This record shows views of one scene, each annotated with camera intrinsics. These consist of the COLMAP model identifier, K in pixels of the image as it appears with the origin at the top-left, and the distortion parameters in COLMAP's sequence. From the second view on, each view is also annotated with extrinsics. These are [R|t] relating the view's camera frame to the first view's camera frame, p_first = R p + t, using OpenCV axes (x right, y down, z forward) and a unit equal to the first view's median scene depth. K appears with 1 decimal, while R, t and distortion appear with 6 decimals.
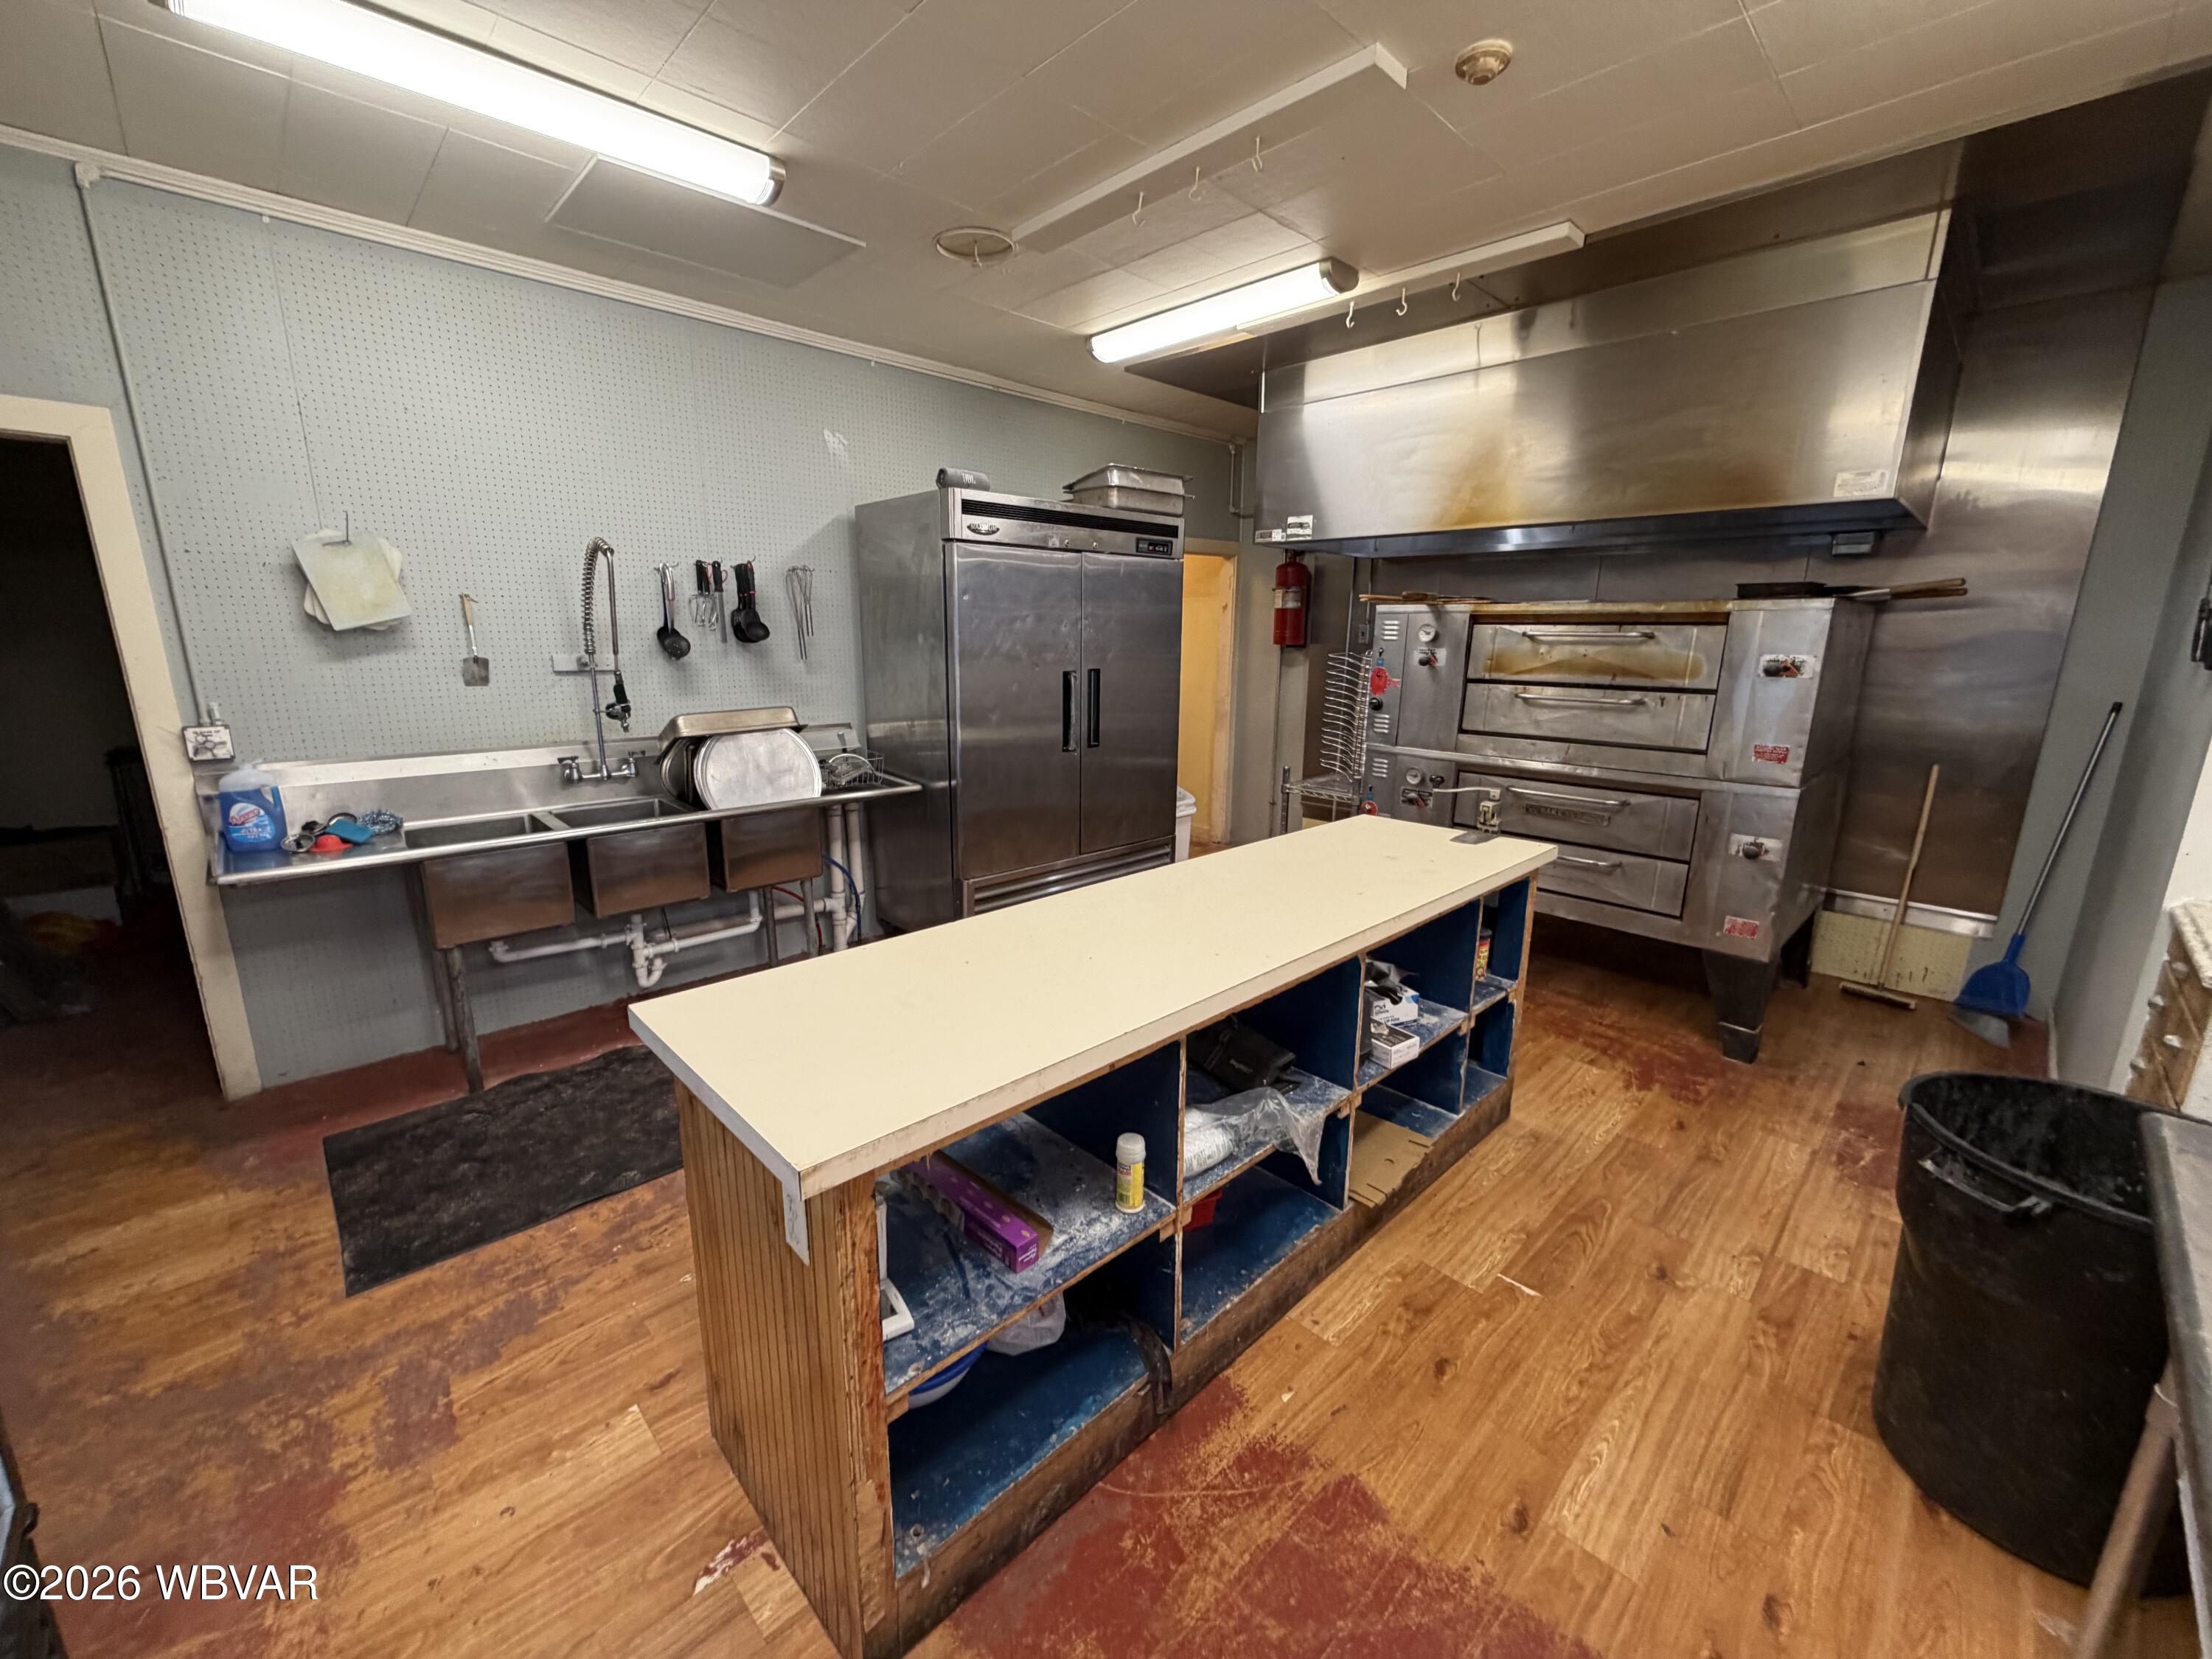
lens RADIAL K [[876.7, 0, 1099.0], [0, 876.7, 830.9], [0, 0, 1]] dist [0.001458, -0.000817]
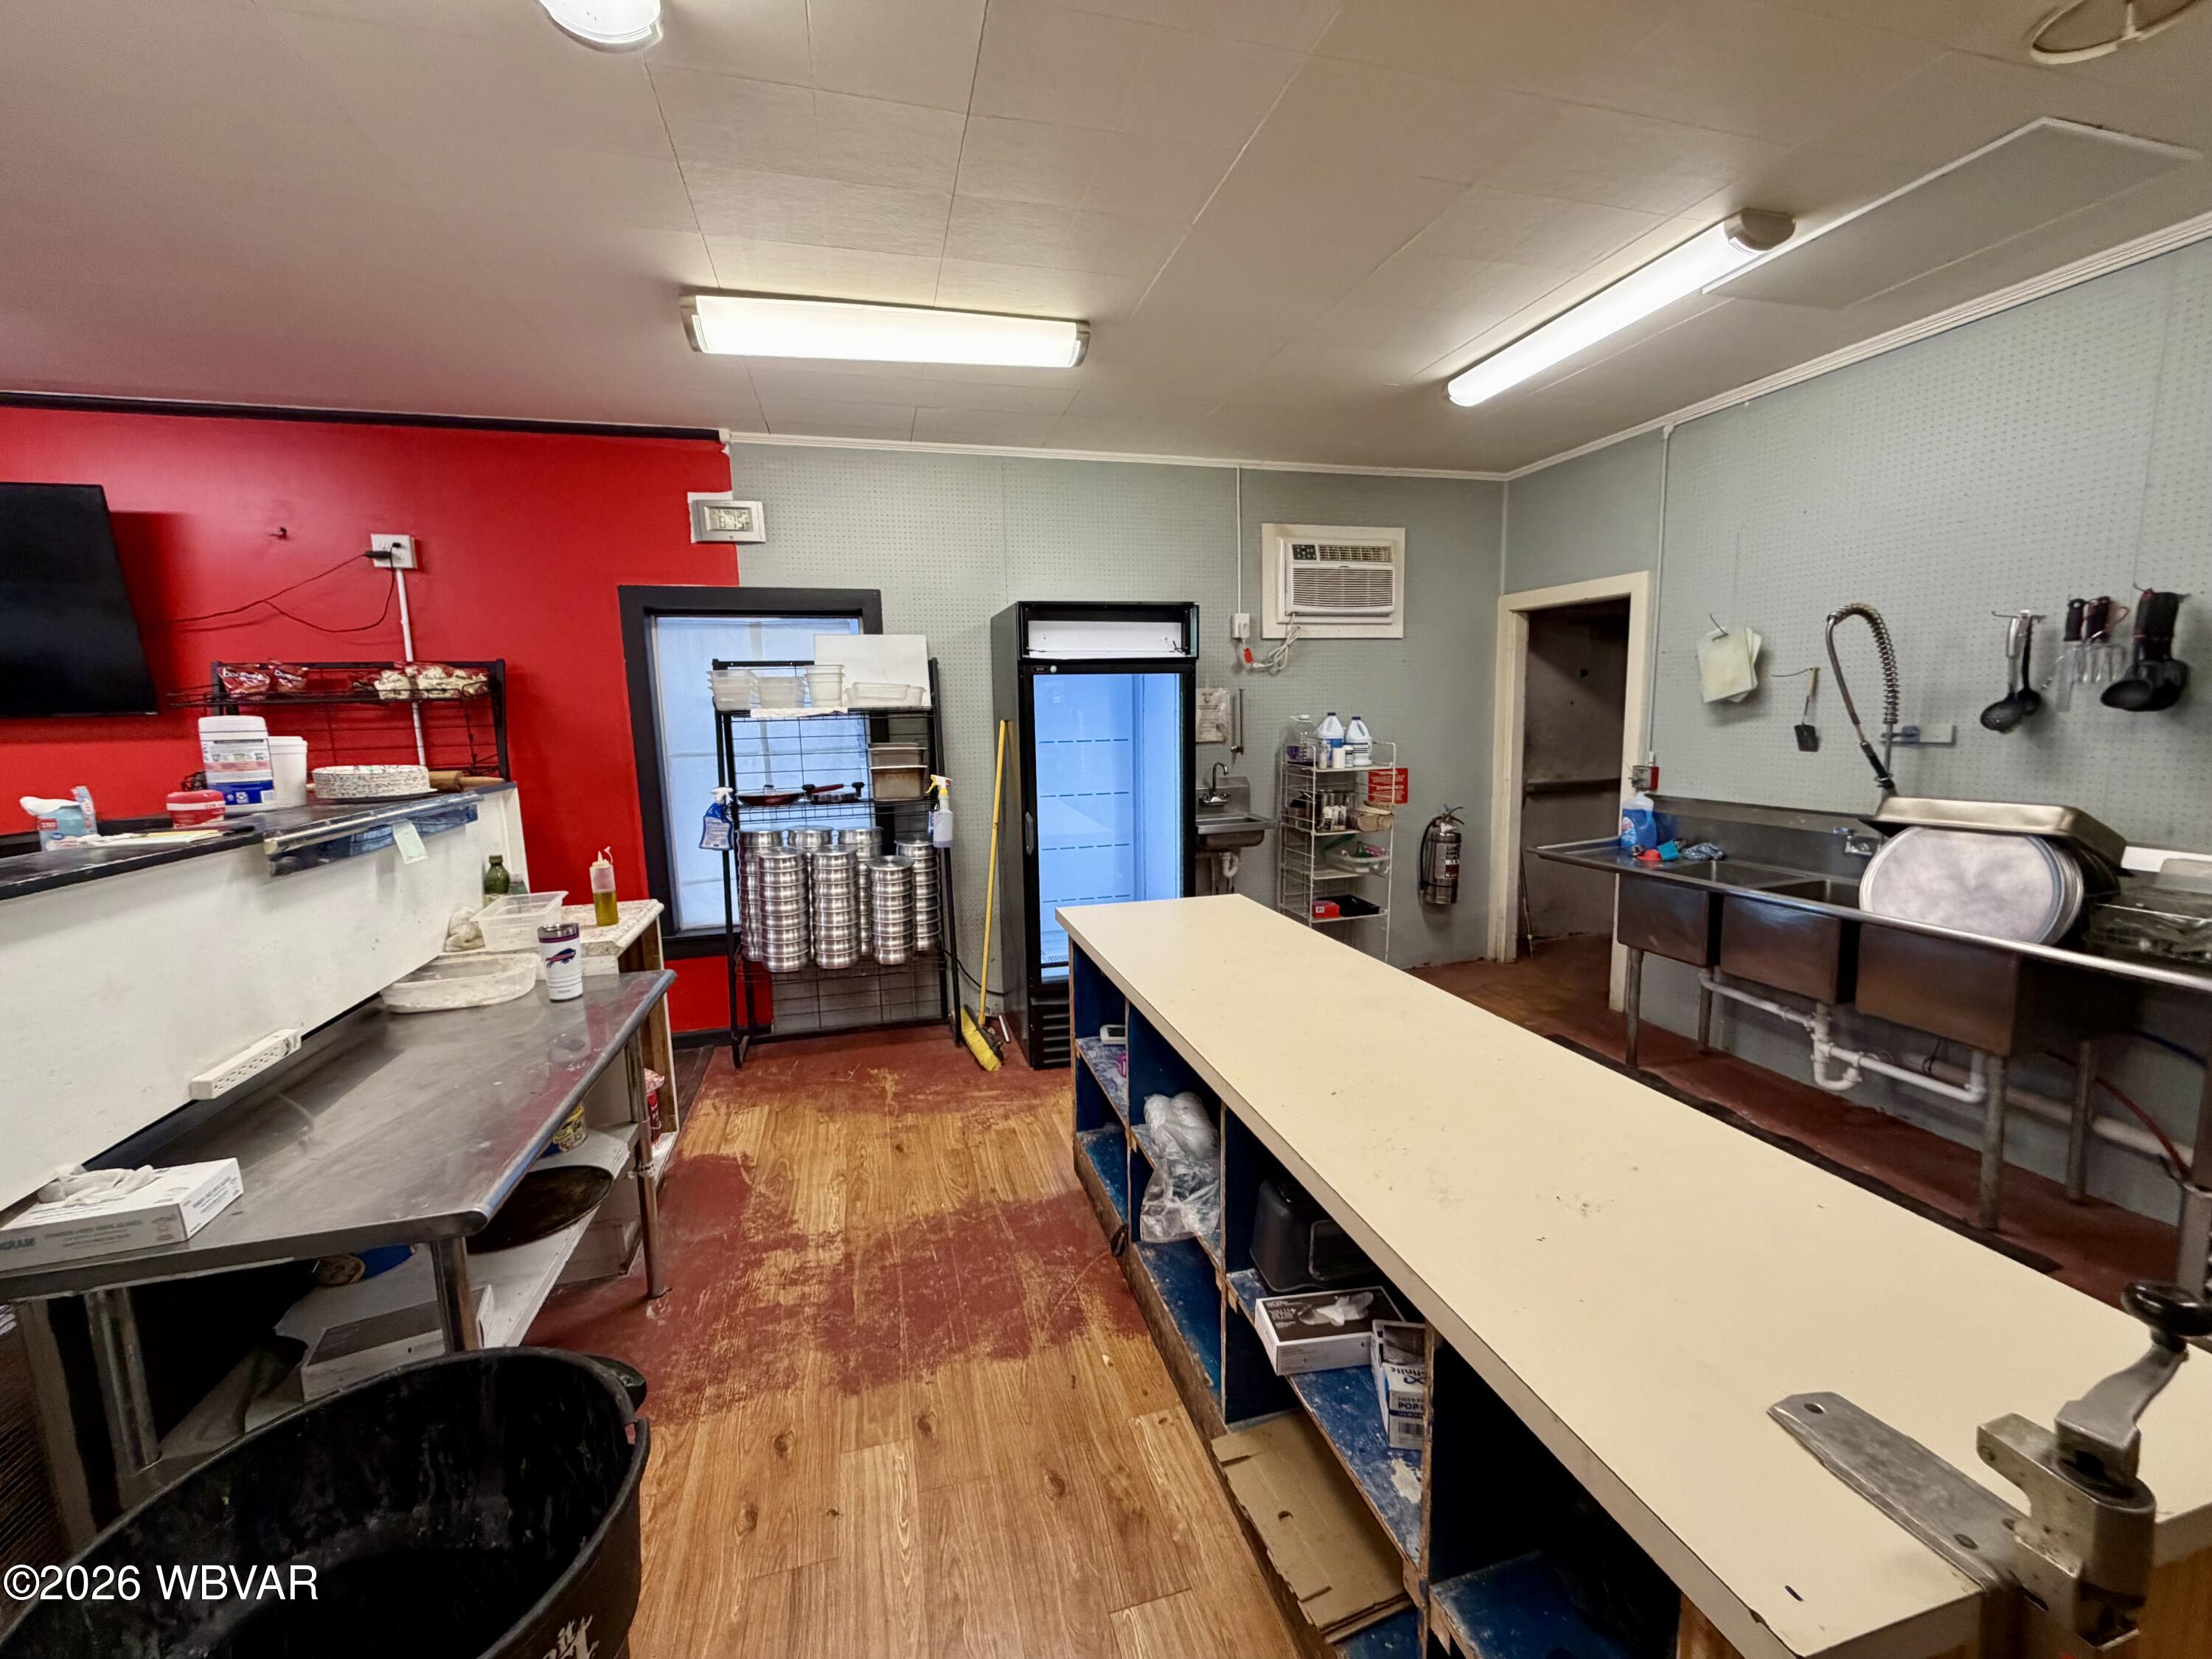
lens RADIAL K [[876.7, 0, 1102.0], [0, 876.7, 830.2], [0, 0, 1]] dist [0.001458, -0.000817]
pose [[-0.480728, 0.122328, -0.868295, 0.651769], [-0.173966, 0.957233, 0.231174, -0.170467], [0.859440, 0.262185, -0.438888, 0.752227]]
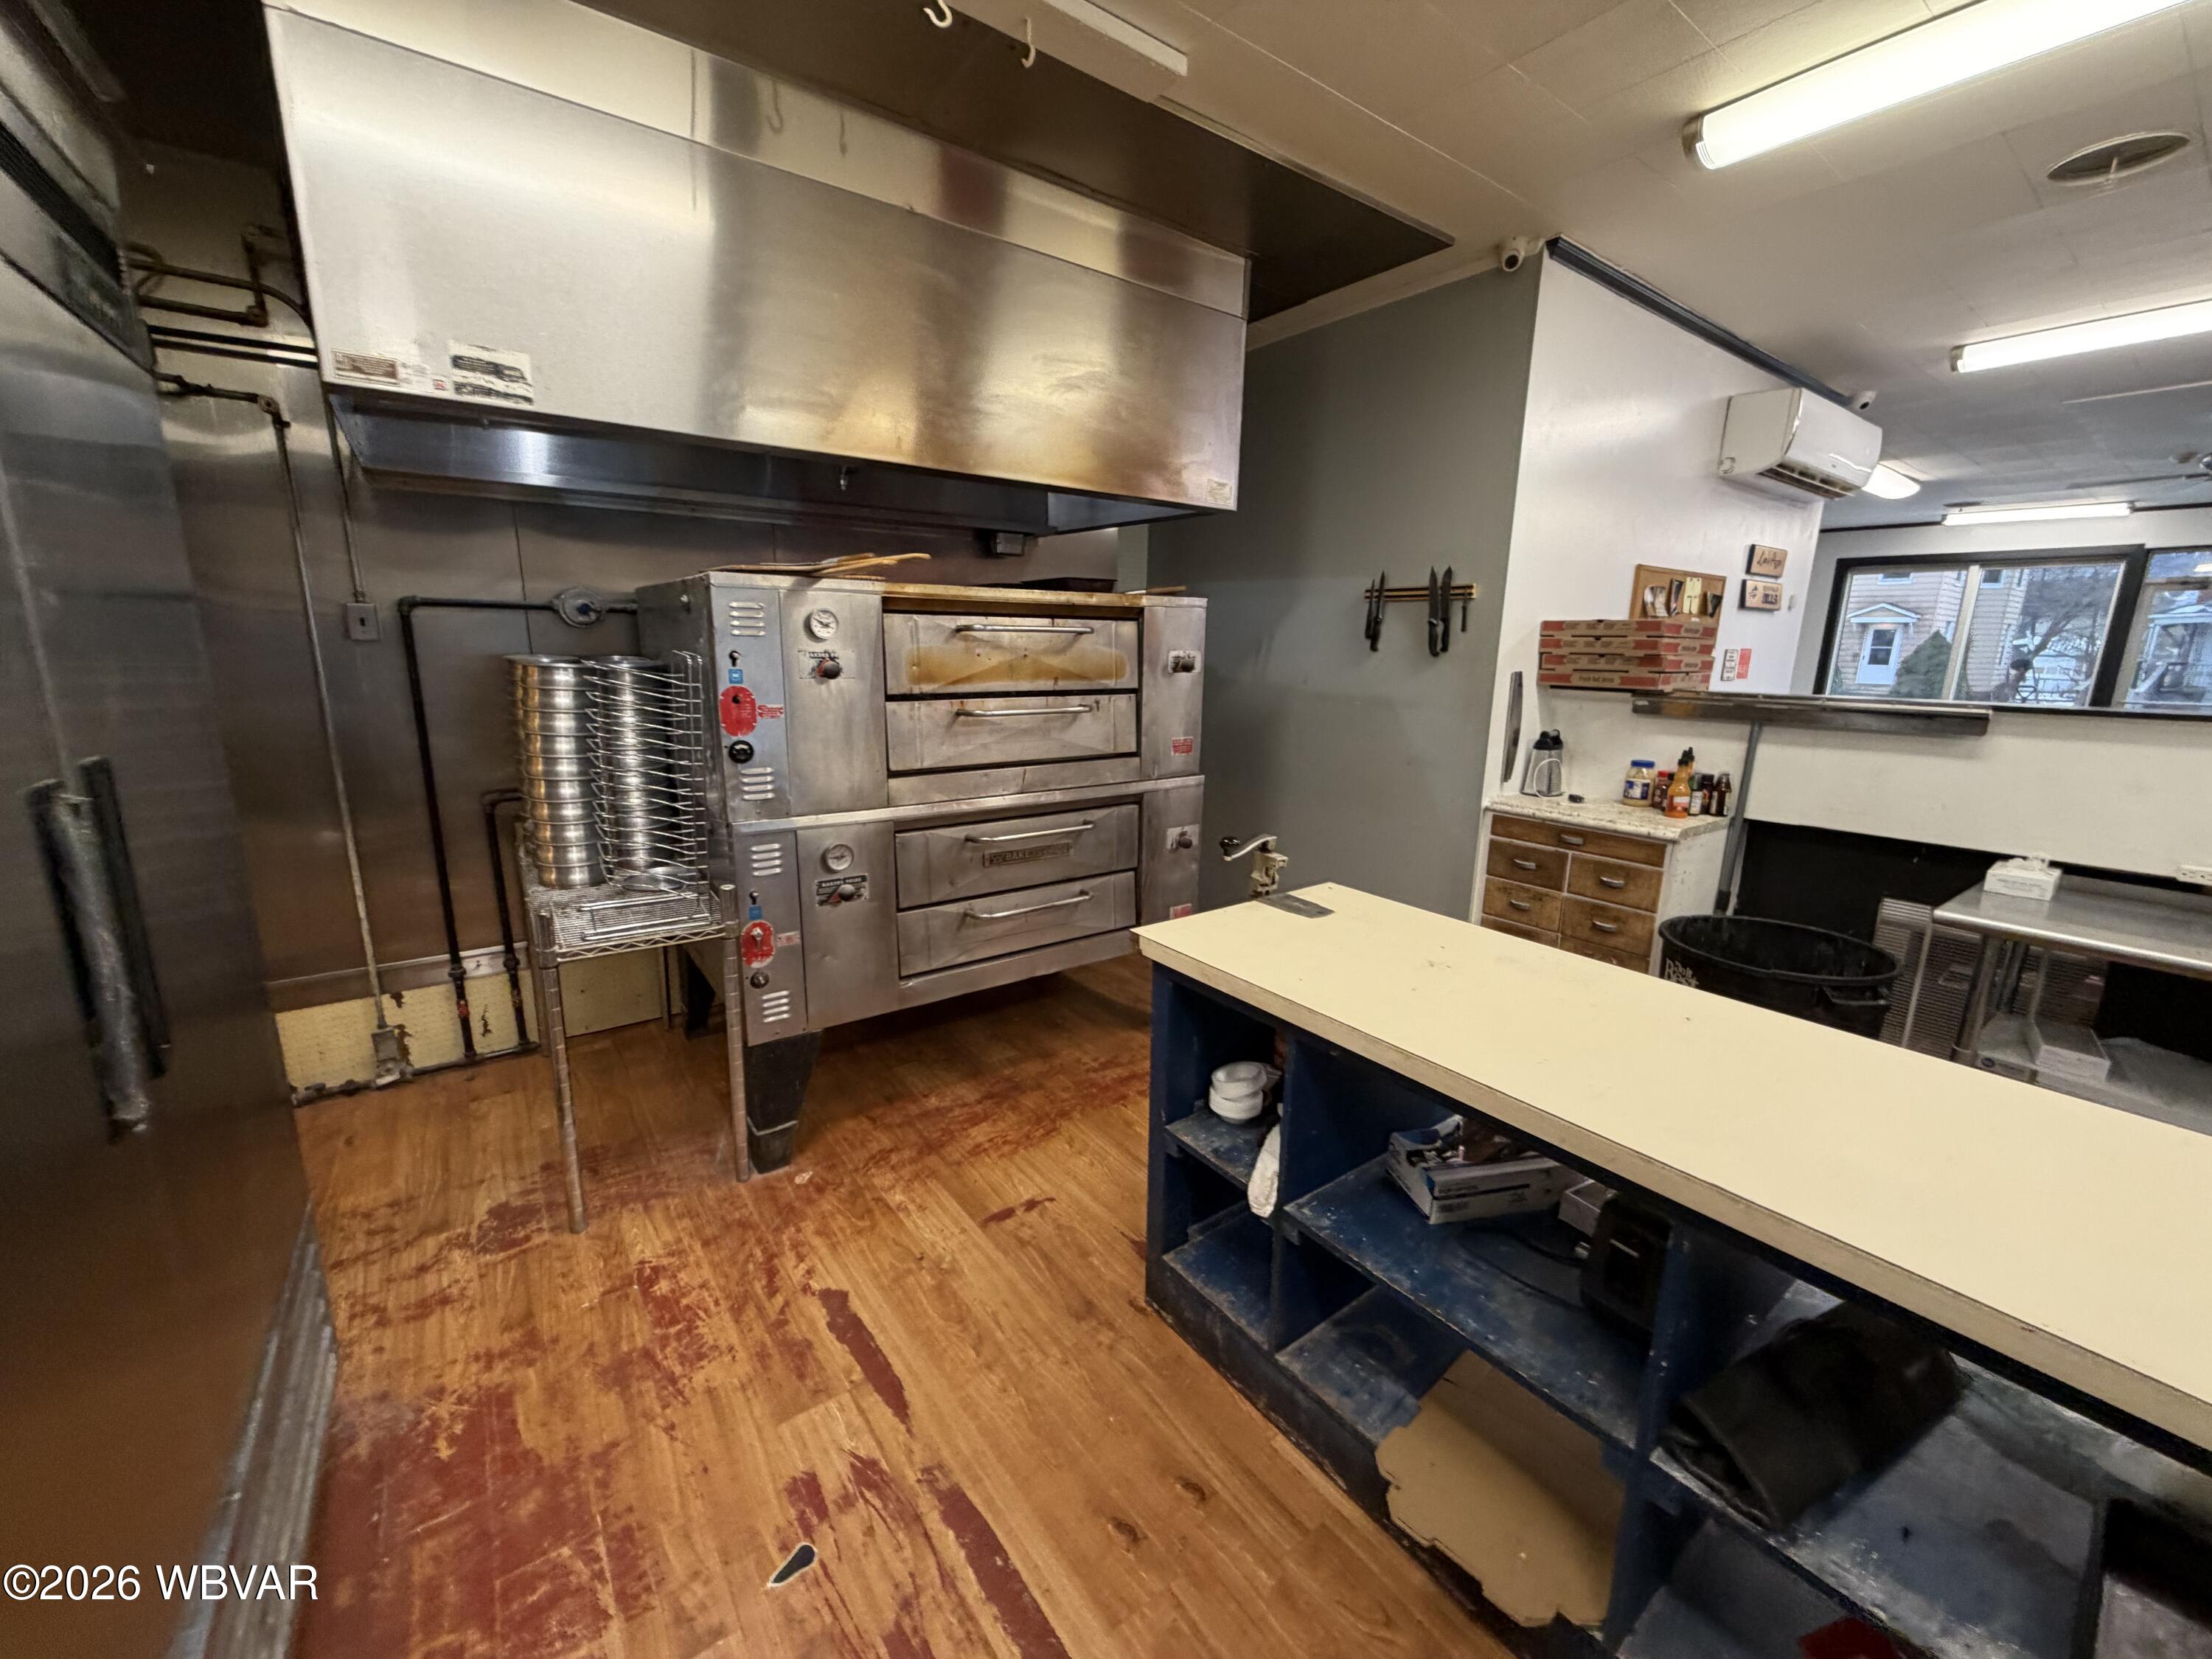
lens RADIAL K [[876.7, 0, 1101.8], [0, 876.7, 827.3], [0, 0, 1]] dist [0.001458, -0.000817]
pose [[0.128994, -0.215030, 0.968051, -0.259853], [0.207541, 0.960442, 0.185684, -0.199414], [-0.969684, 0.176958, 0.168519, 0.895077]]
